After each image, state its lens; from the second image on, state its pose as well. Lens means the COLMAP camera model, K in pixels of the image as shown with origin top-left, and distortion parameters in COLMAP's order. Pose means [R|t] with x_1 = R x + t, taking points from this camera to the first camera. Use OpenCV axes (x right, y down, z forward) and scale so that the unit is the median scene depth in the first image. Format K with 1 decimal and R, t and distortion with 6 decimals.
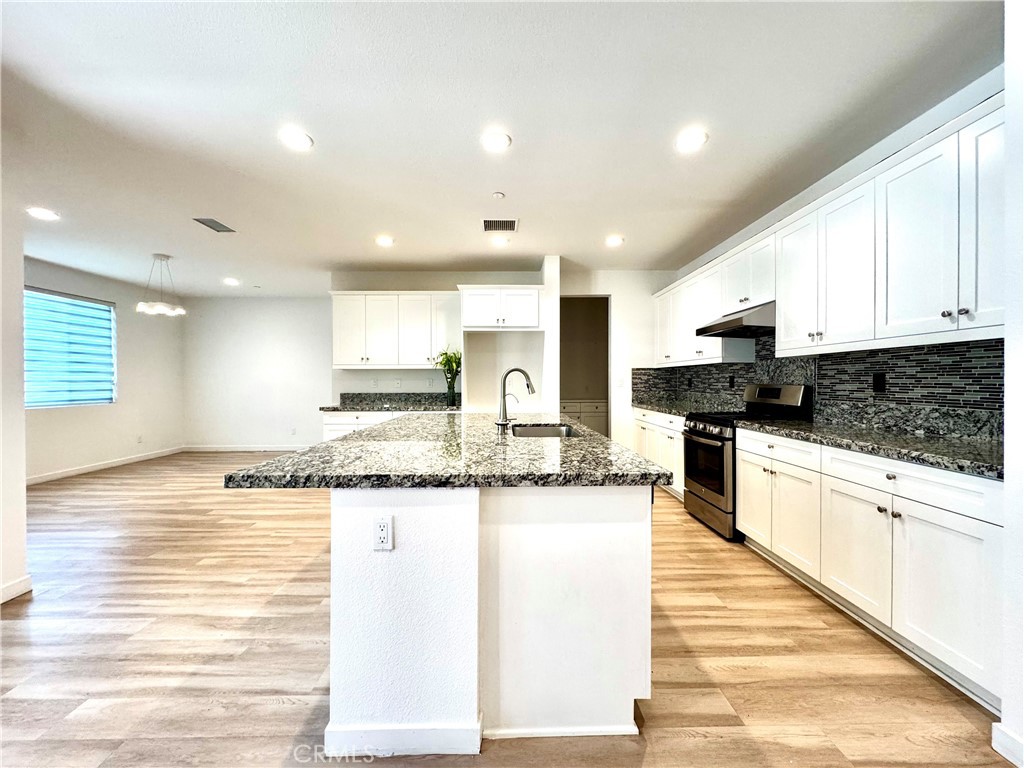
lens RADIAL K [[413.5, 0, 510.7], [0, 413.5, 383.1], [0, 0, 1]] dist [-0.004397, -0.000265]
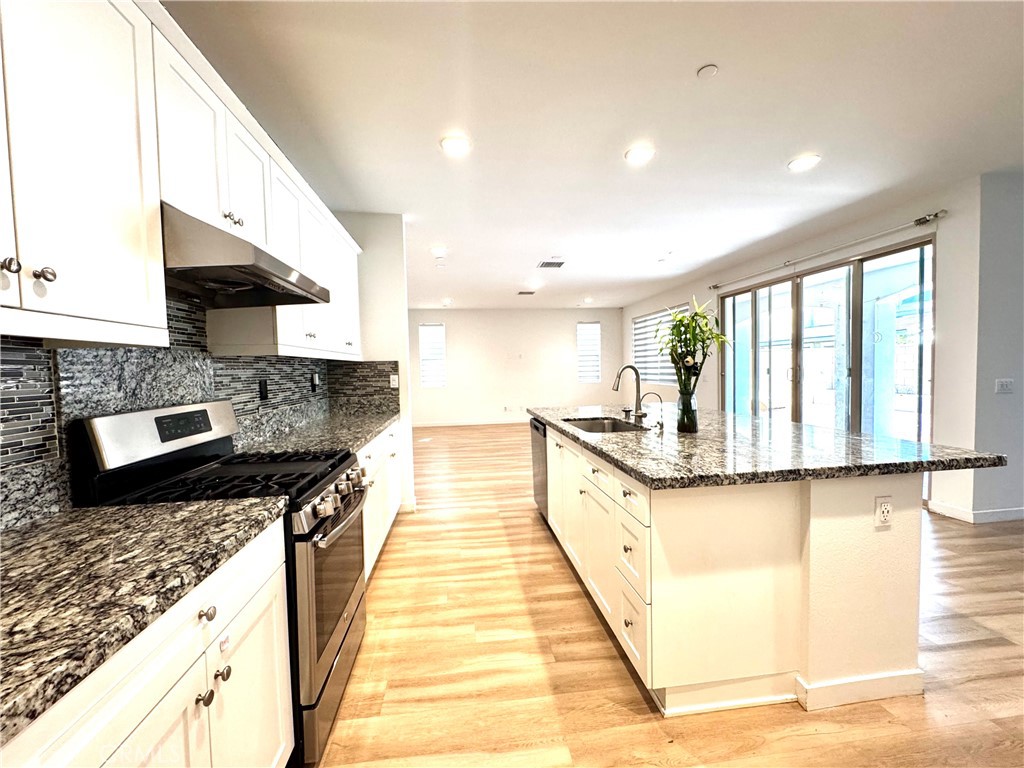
lens RADIAL K [[413.5, 0, 509.9], [0, 413.5, 383.7], [0, 0, 1]] dist [-0.004397, -0.000265]
pose [[-0.993563, 0.029581, -0.109346, 0.349126], [0.024983, 0.998755, 0.043186, -0.035023], [0.110488, 0.040176, -0.993065, 1.642856]]
